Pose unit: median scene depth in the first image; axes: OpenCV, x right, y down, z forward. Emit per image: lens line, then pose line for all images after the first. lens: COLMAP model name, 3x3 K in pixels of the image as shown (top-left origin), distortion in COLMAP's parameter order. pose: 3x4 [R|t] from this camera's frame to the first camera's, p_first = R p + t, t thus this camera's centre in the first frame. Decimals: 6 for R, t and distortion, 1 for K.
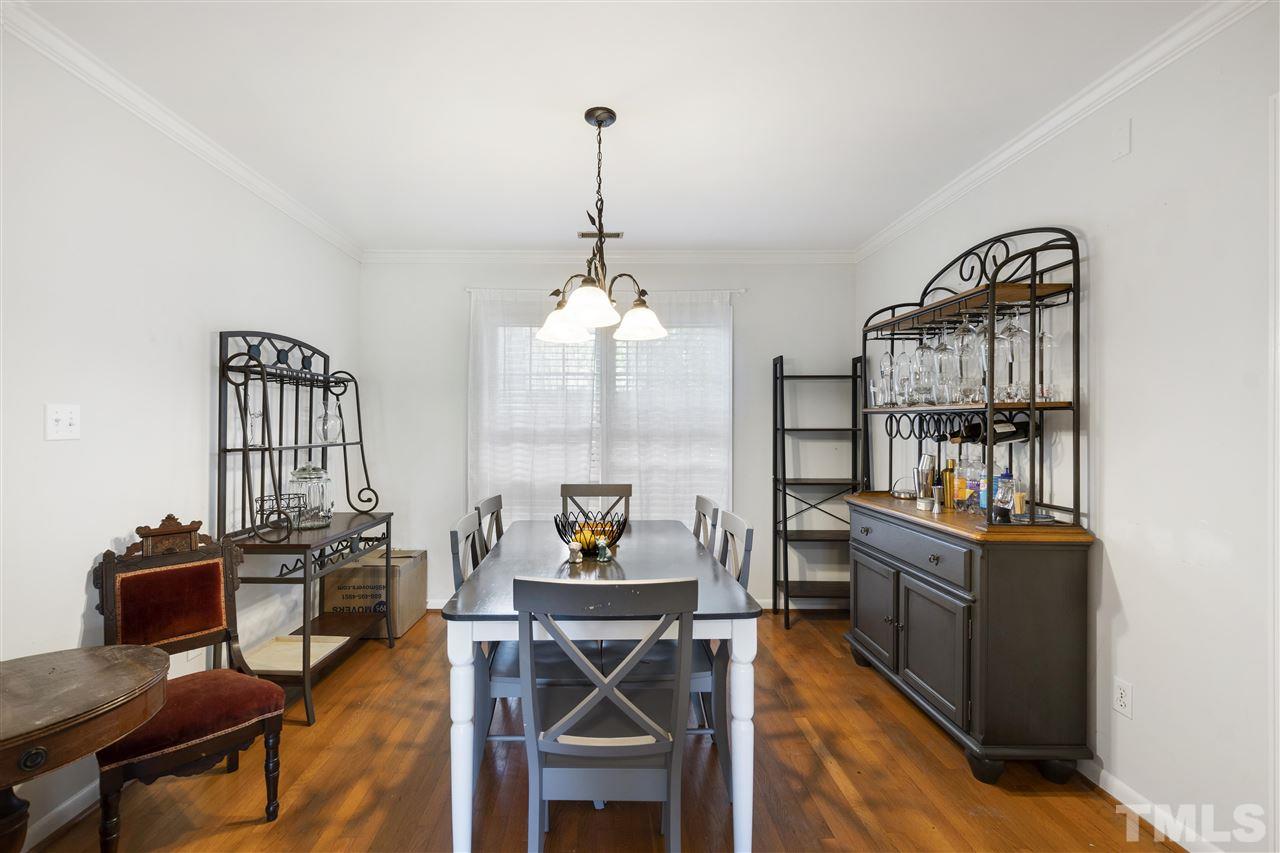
lens RADIAL K [[559.1, 0, 631.1], [0, 559.1, 424.2], [0, 0, 1]] dist [0.003939, -0.001464]
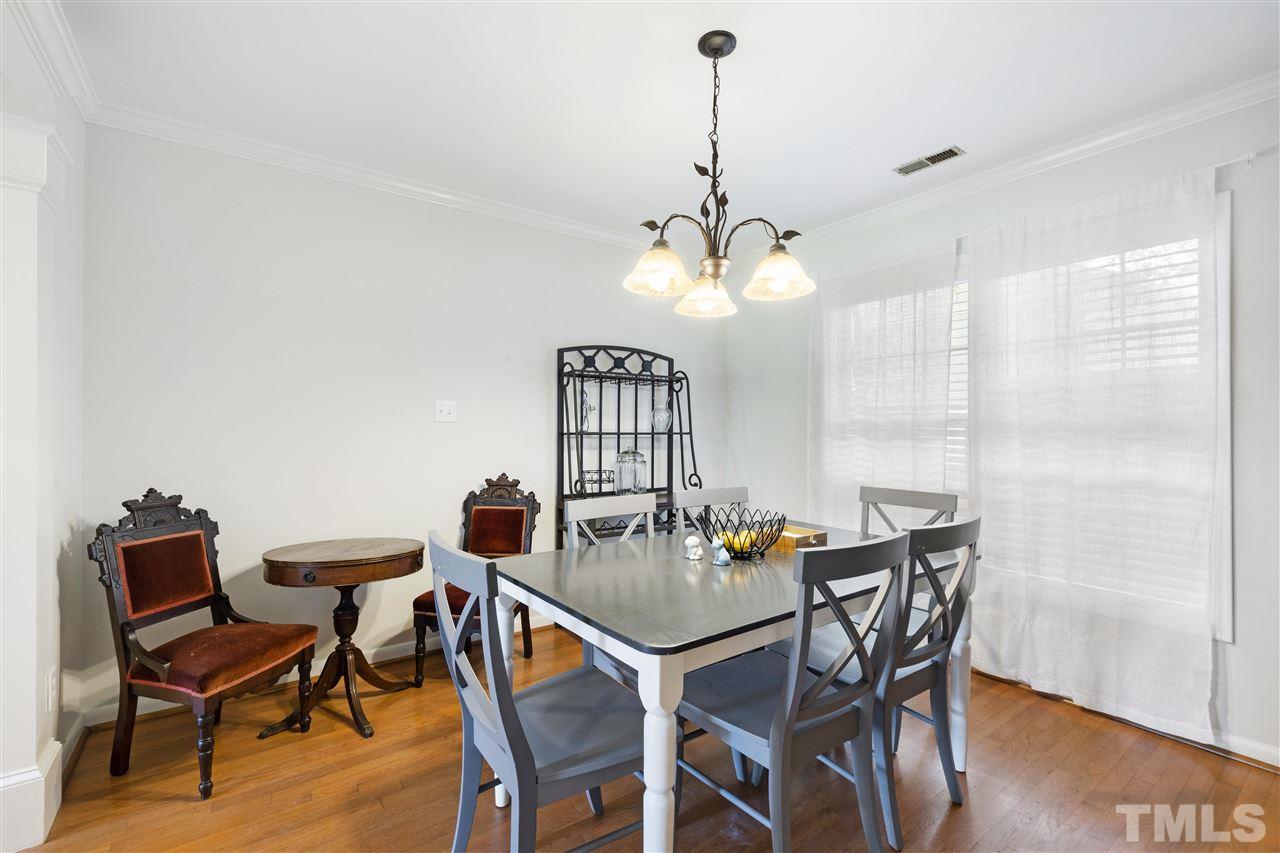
lens RADIAL K [[559.1, 0, 633.2], [0, 559.1, 424.7], [0, 0, 1]] dist [0.003939, -0.001464]
pose [[0.556259, -0.005011, -0.830994, 0.446135], [-0.003112, 0.999962, -0.008113, 0.029594], [0.831003, 0.007099, 0.556222, 0.318257]]
